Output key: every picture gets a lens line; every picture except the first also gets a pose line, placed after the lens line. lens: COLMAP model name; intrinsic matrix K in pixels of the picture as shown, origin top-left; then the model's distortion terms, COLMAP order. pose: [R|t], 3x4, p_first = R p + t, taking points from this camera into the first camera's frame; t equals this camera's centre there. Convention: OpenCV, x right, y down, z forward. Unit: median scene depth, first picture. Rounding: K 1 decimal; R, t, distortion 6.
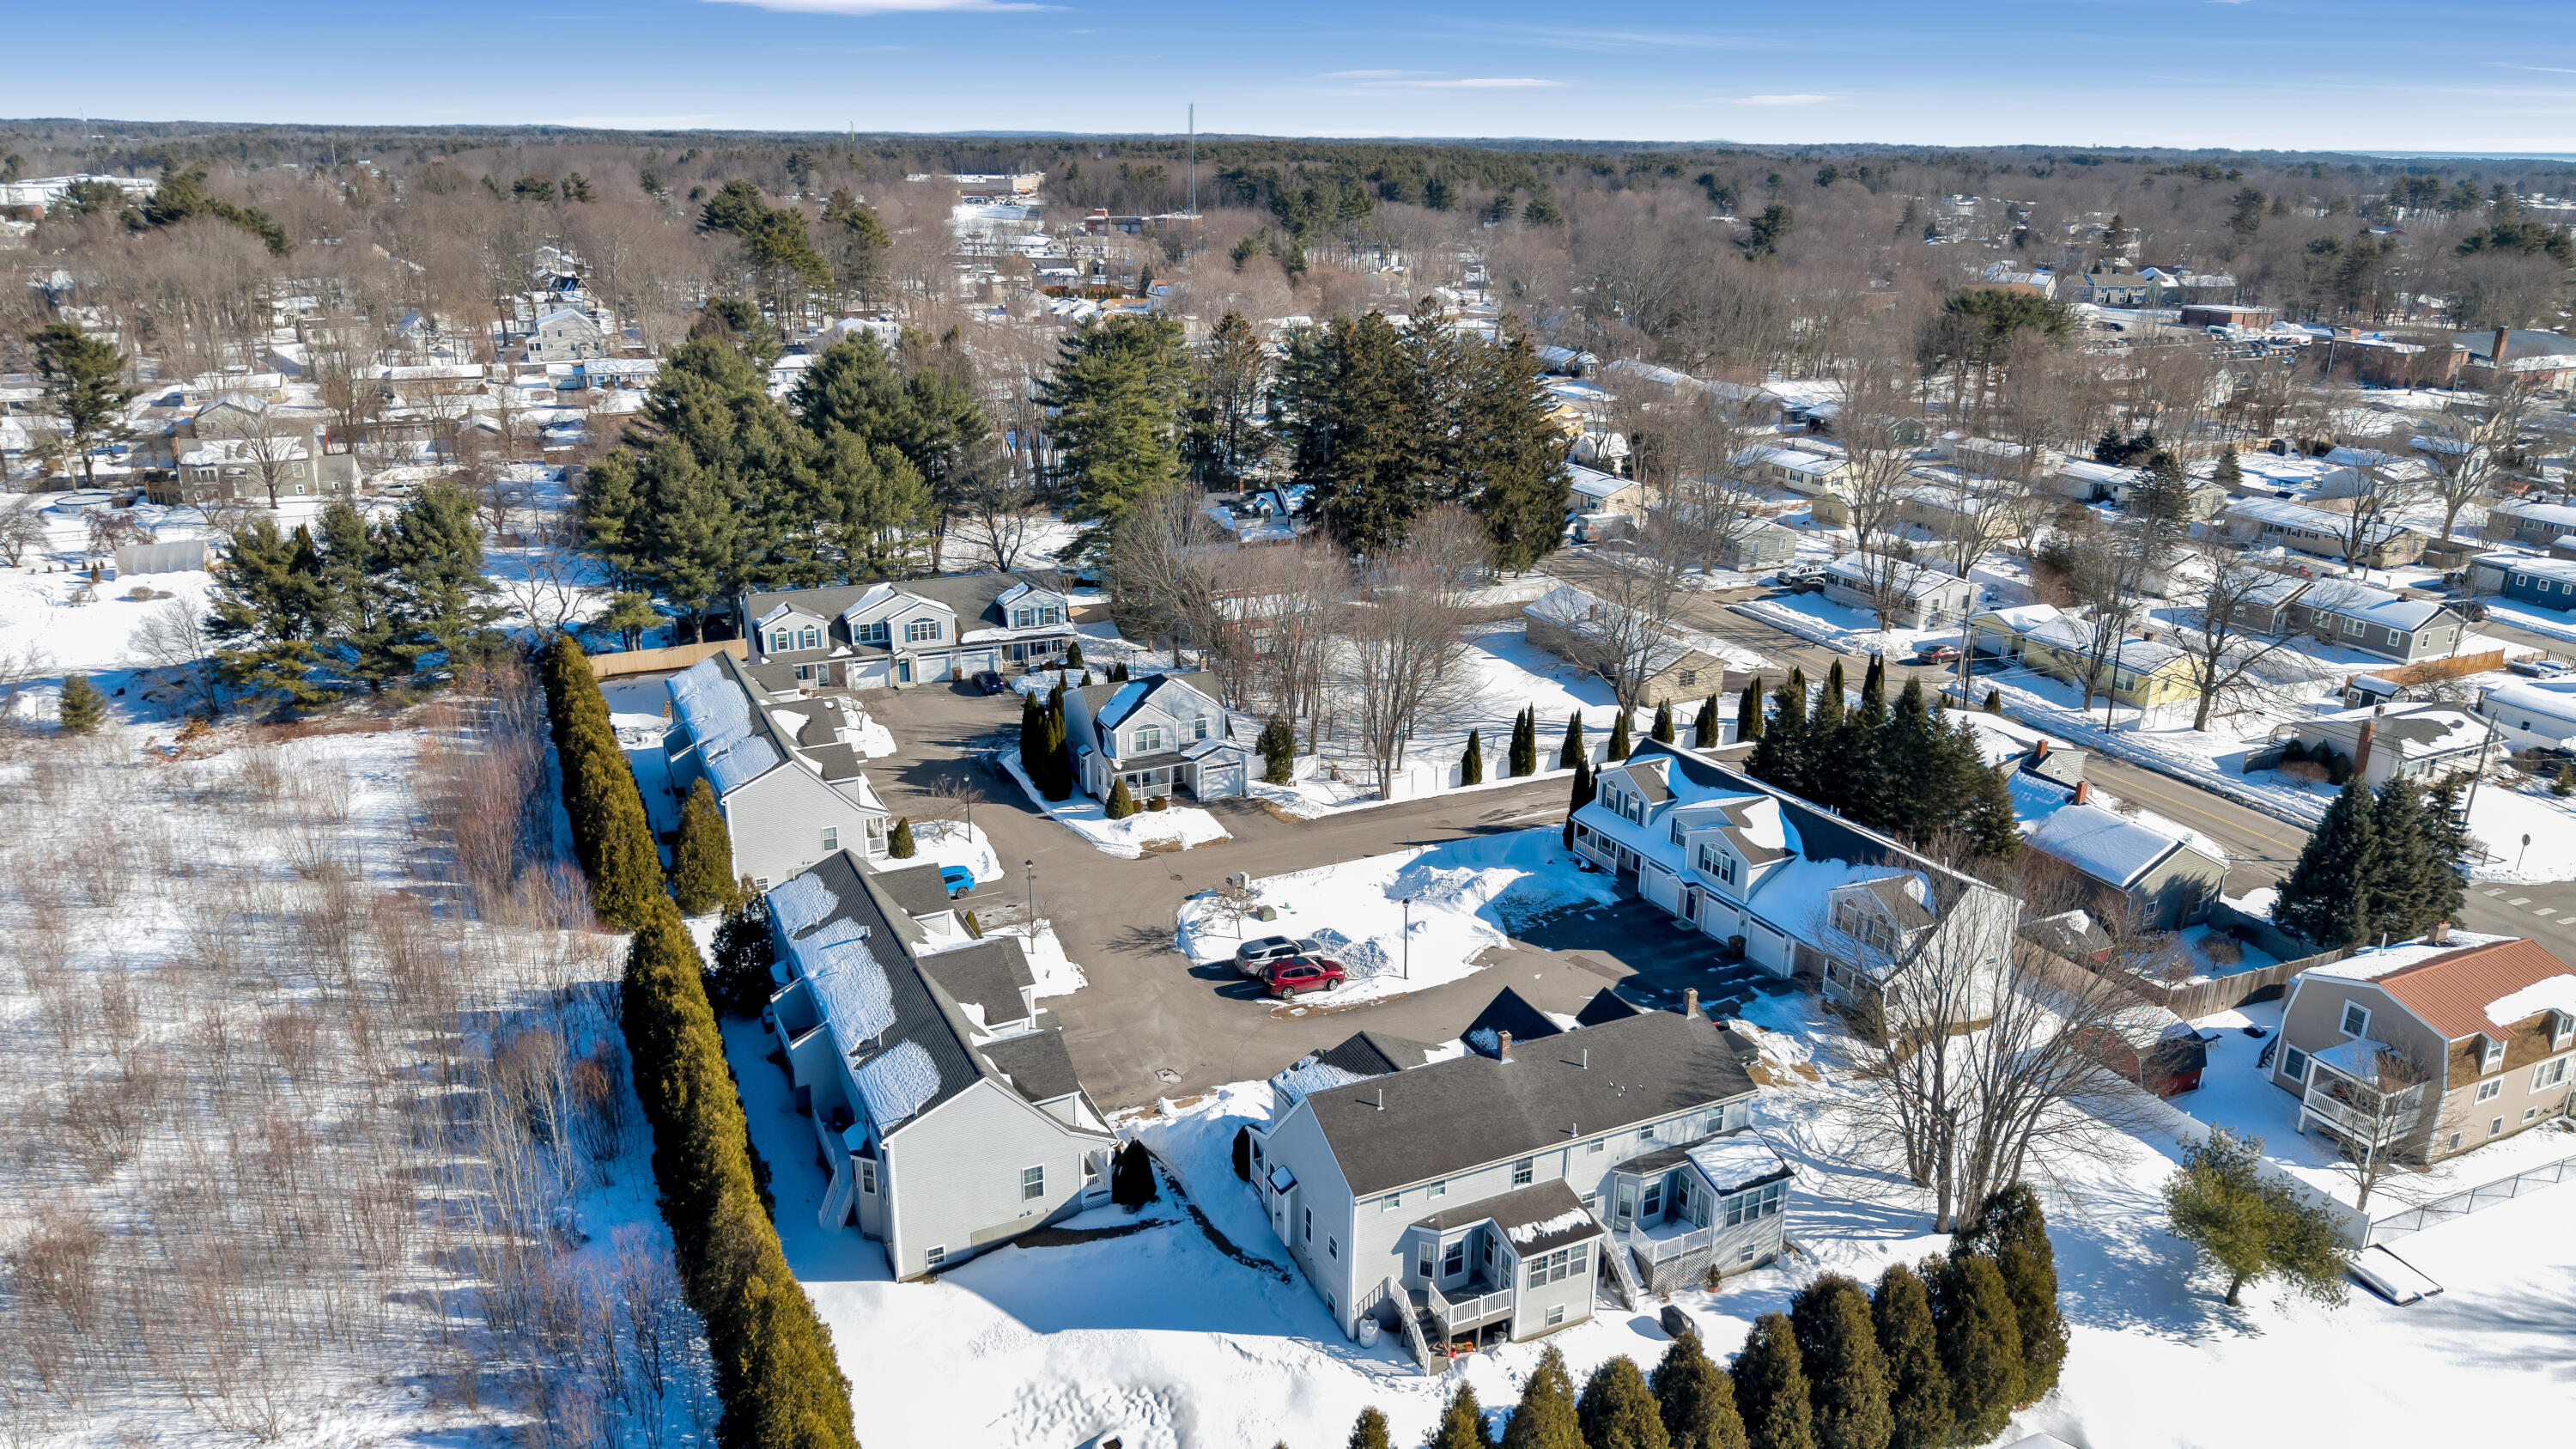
lens RADIAL K [[1715.5, 0, 1279.3], [0, 1715.5, 730.3], [0, 0, 1]] dist [0.067327, -0.092381]
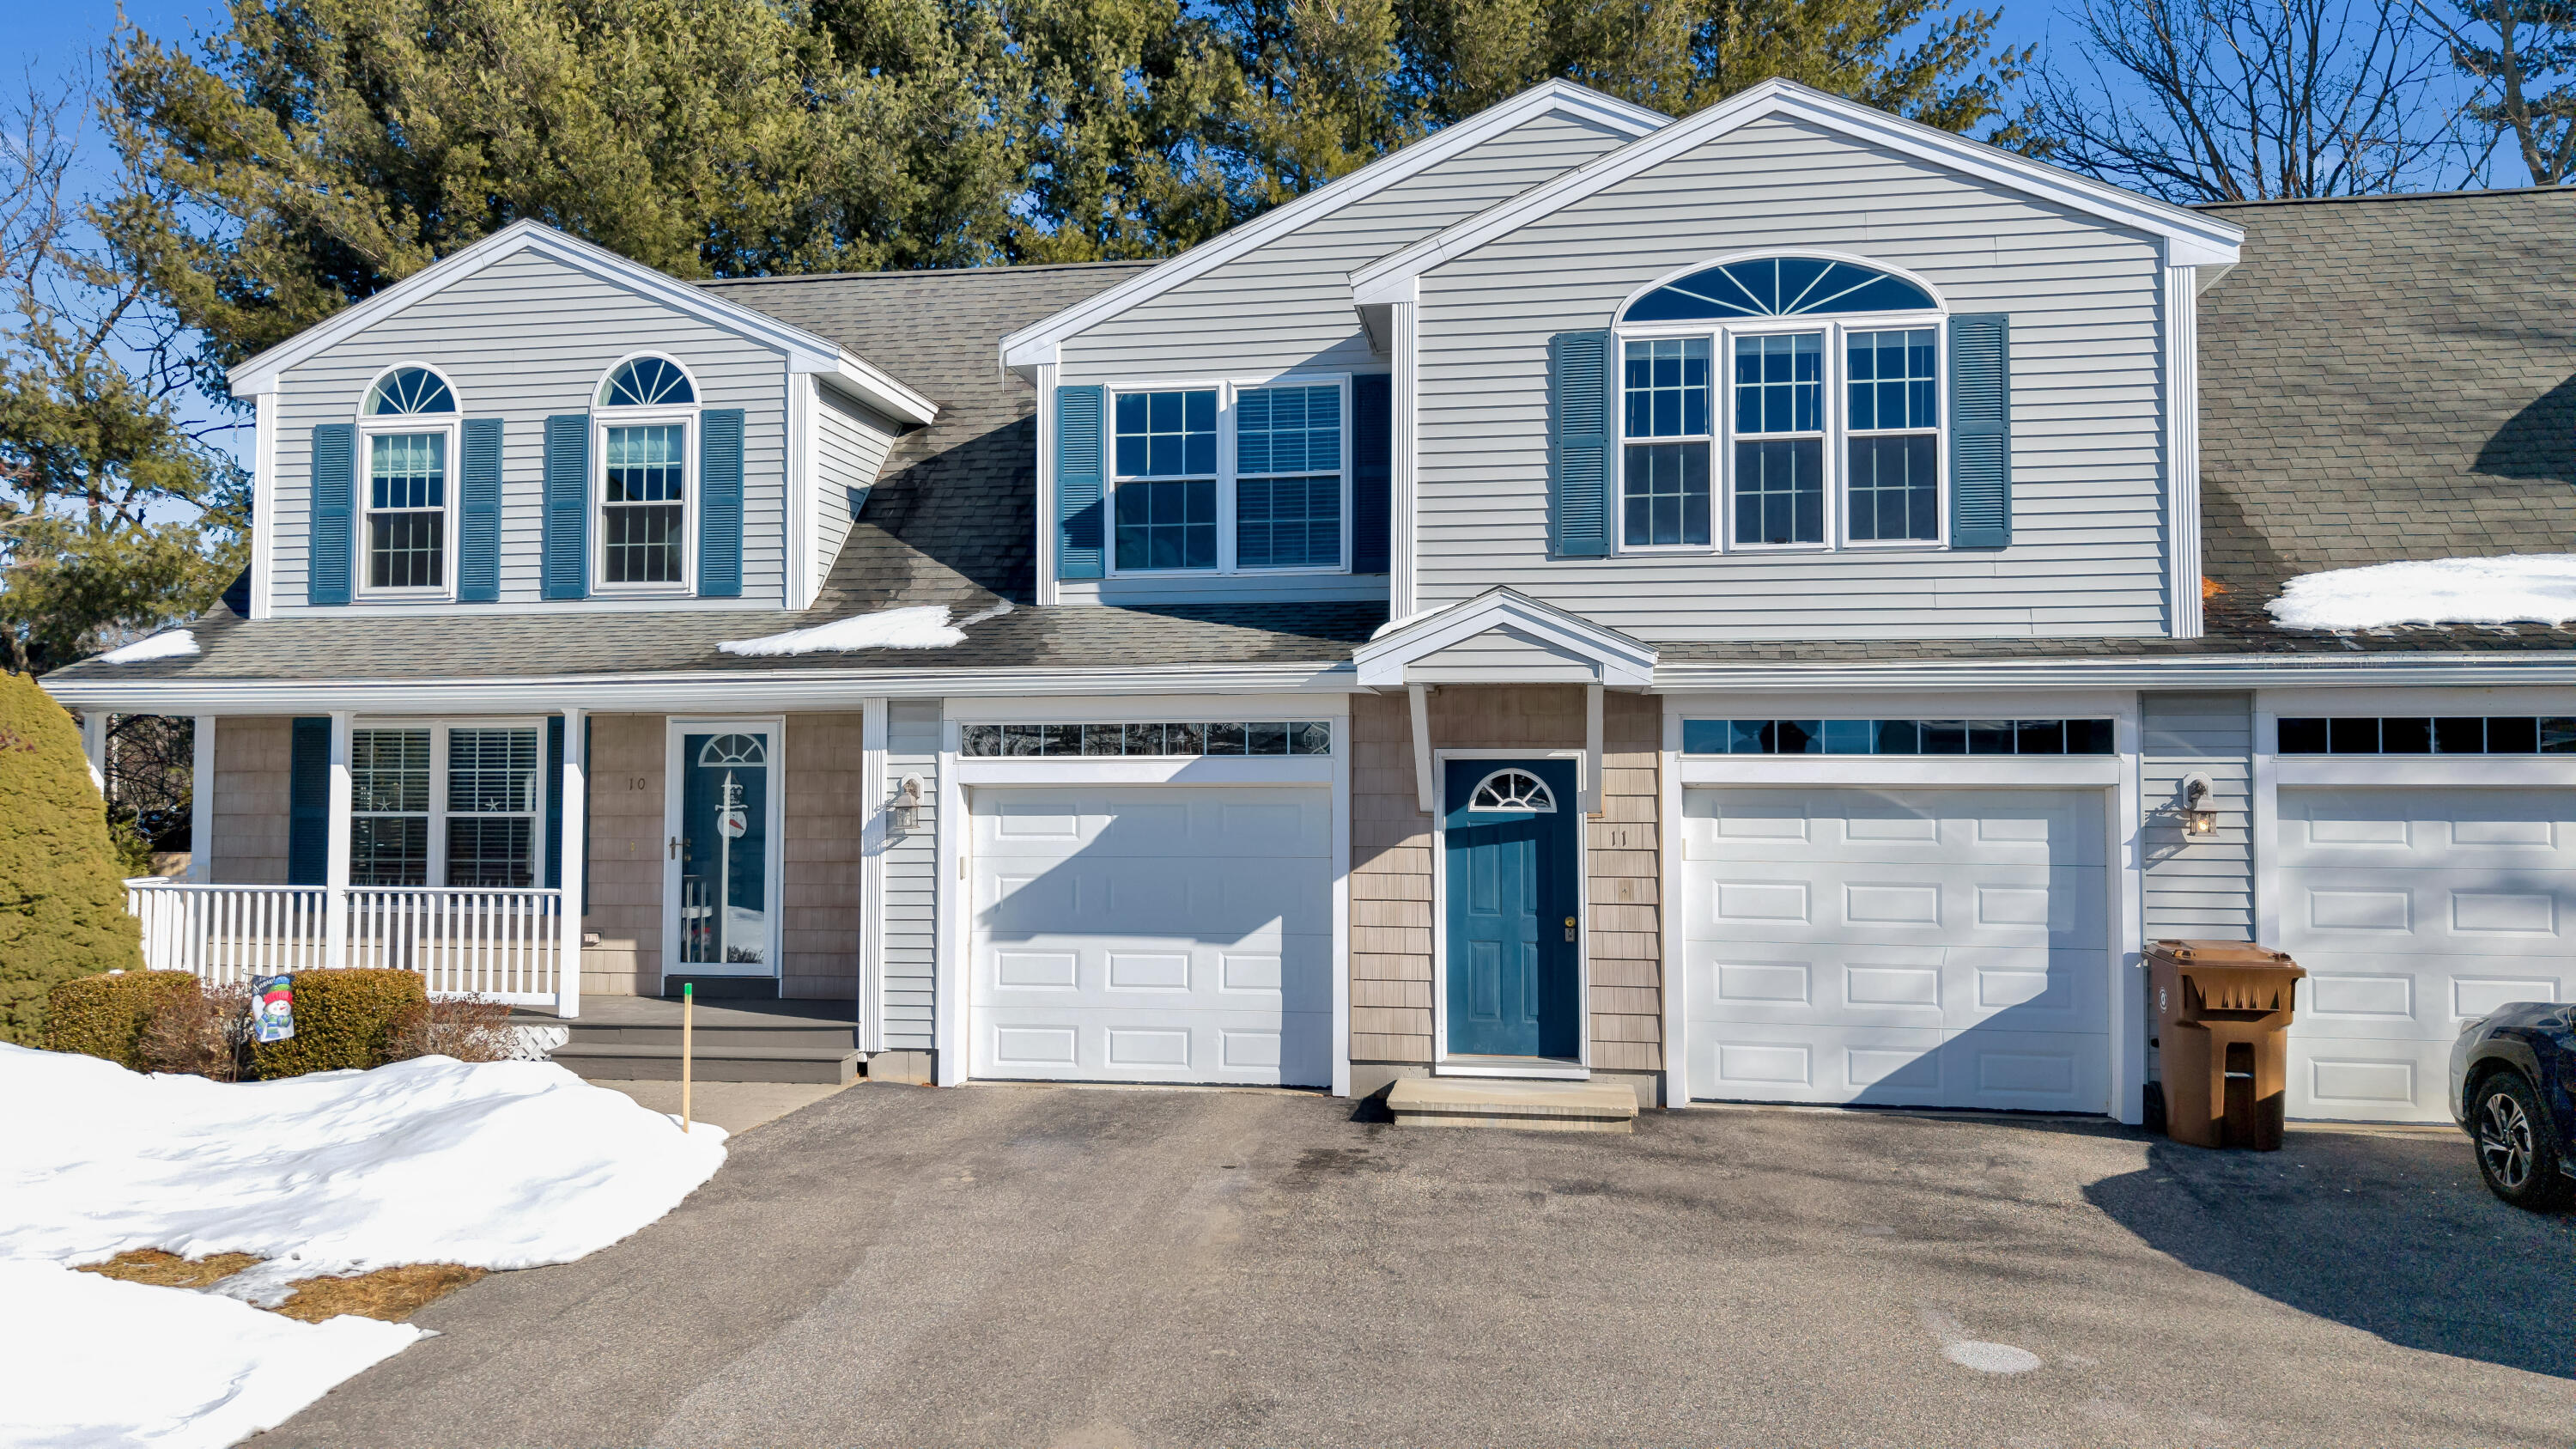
lens RADIAL K [[1719.8, 0, 1287.6], [0, 1719.8, 732.6], [0, 0, 1]] dist [0.030832, -0.032371]
pose [[0.837242, -0.027206, -0.546156, -0.155813], [-0.178553, 0.930418, -0.320064, -0.012444], [0.516861, 0.365489, 0.774127, 0.794450]]
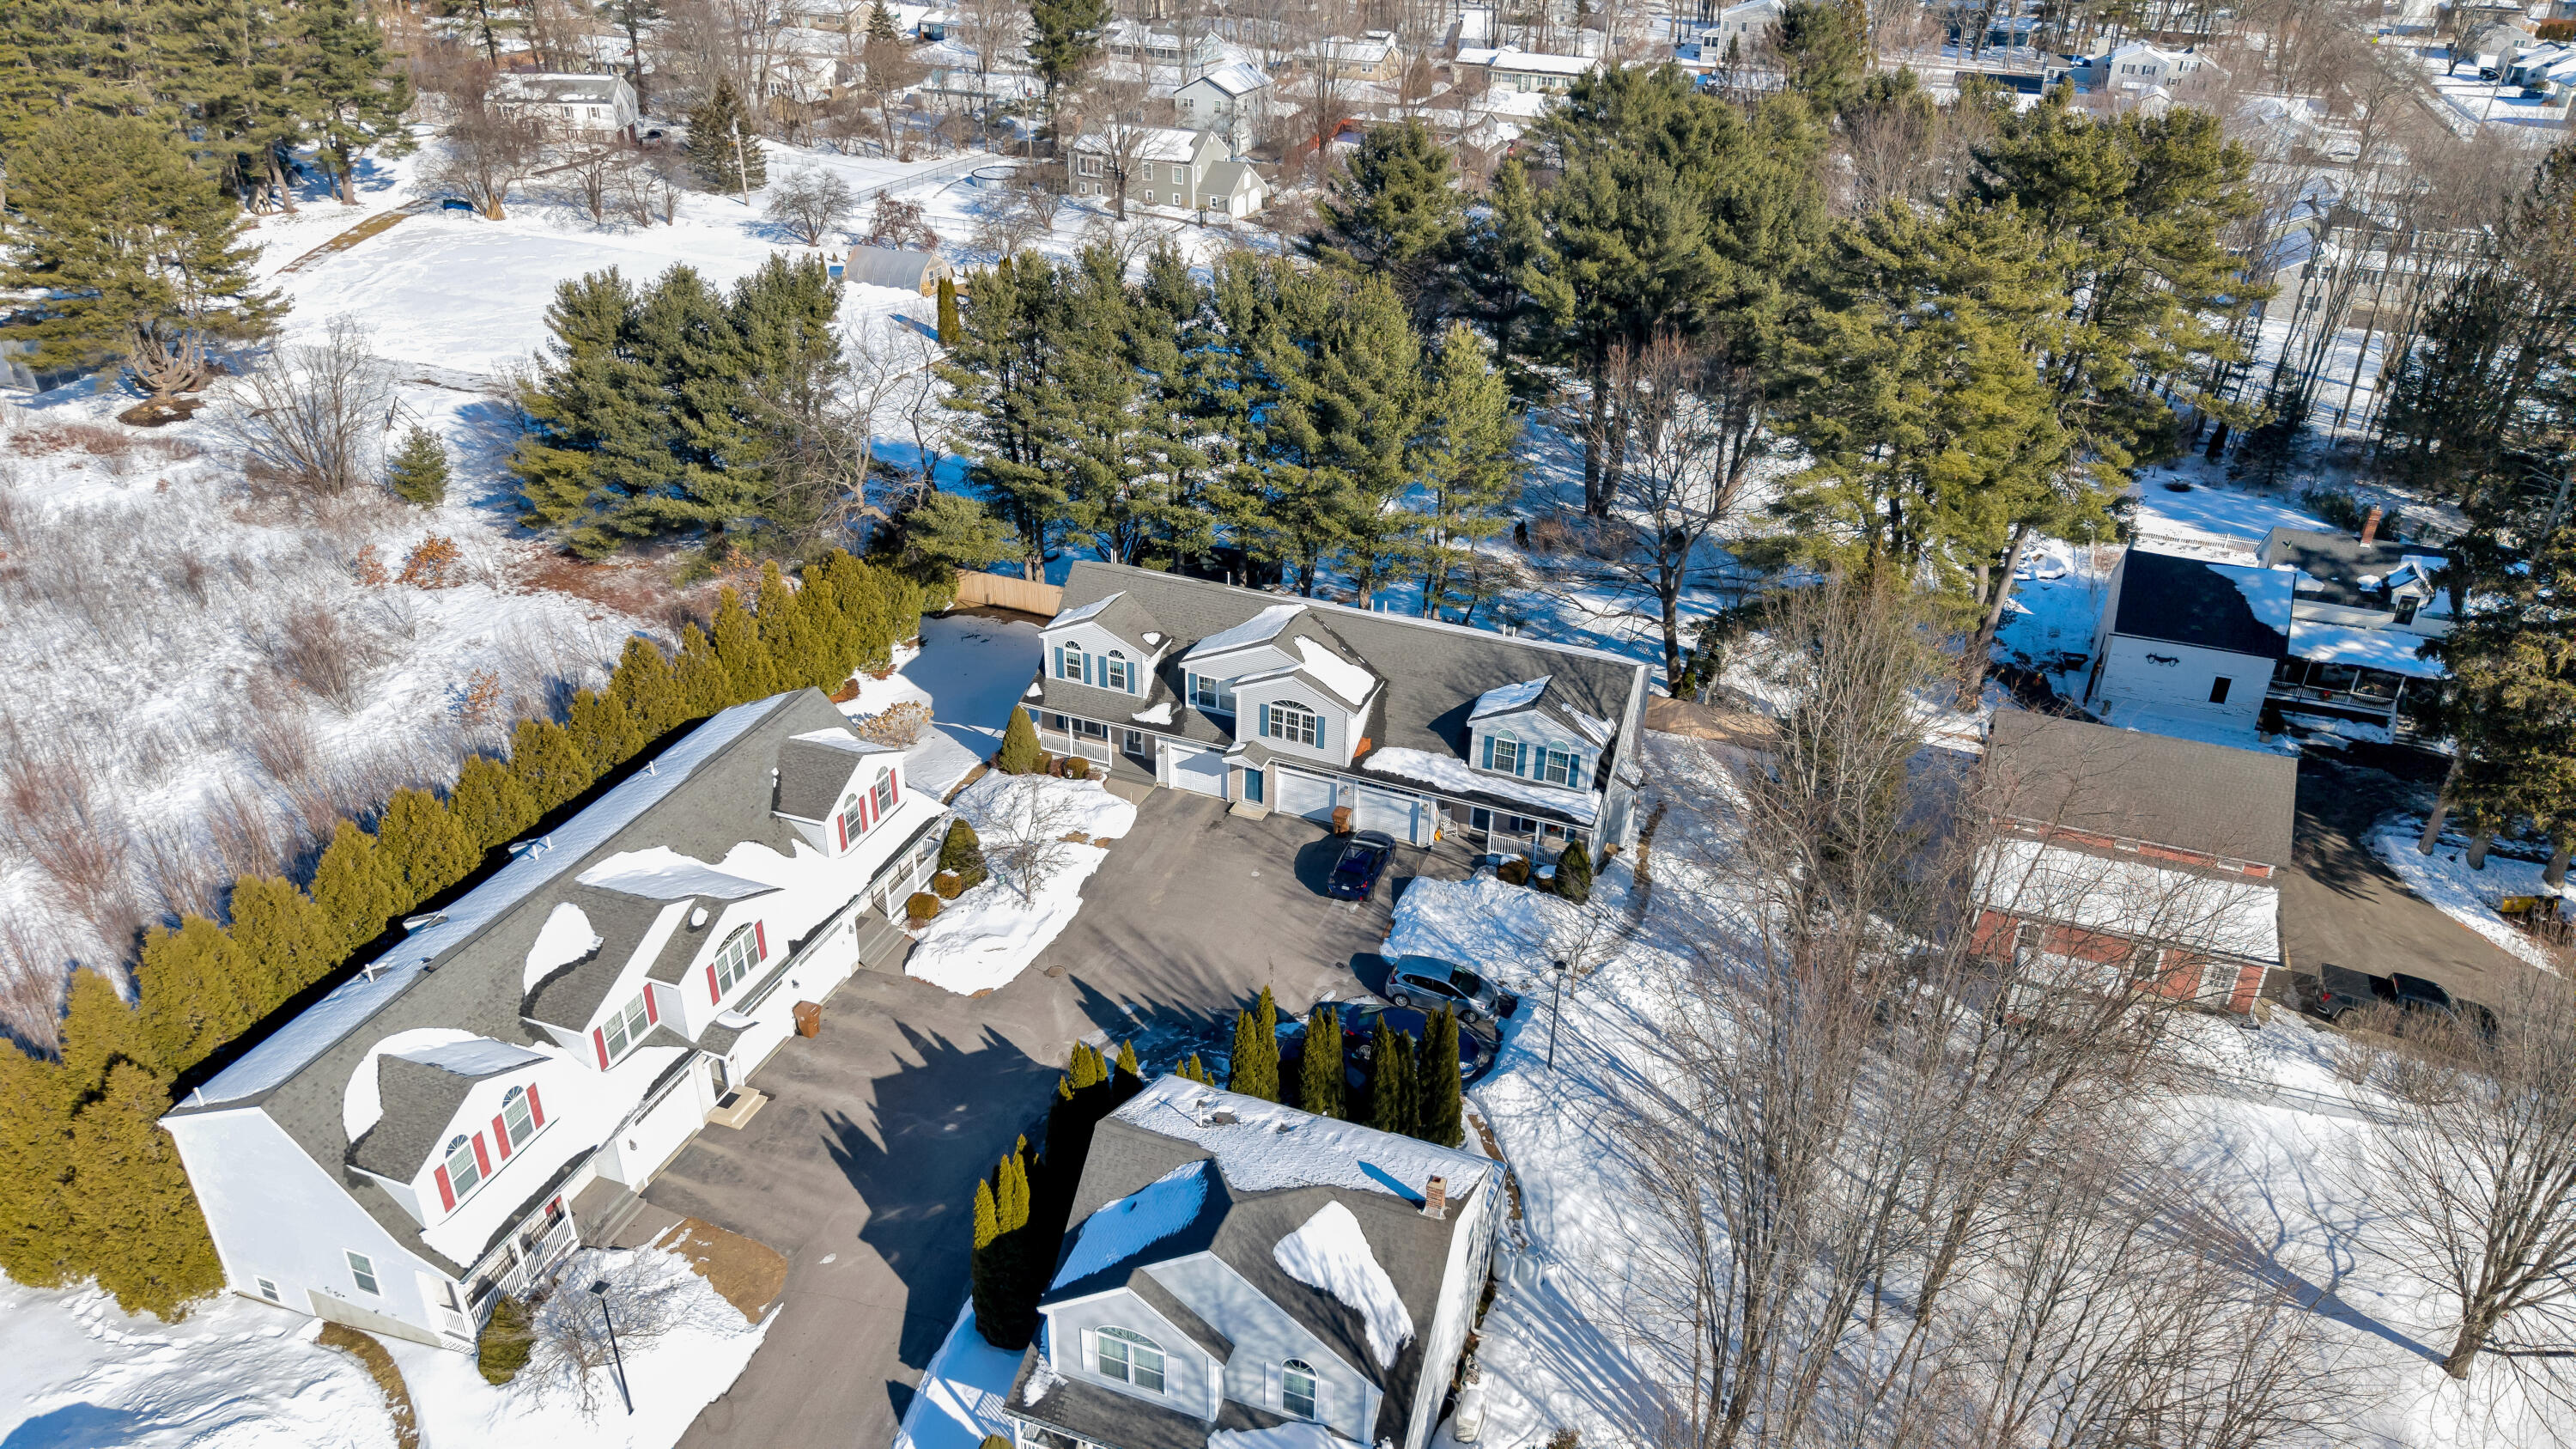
lens RADIAL K [[1715.5, 0, 1279.3], [0, 1715.5, 730.3], [0, 0, 1]] dist [0.067327, -0.092381]
pose [[0.694846, 0.352077, -0.627082, 0.091496], [-0.243366, 0.935636, 0.255651, -0.157188], [0.676729, -0.025027, 0.735806, 0.534313]]
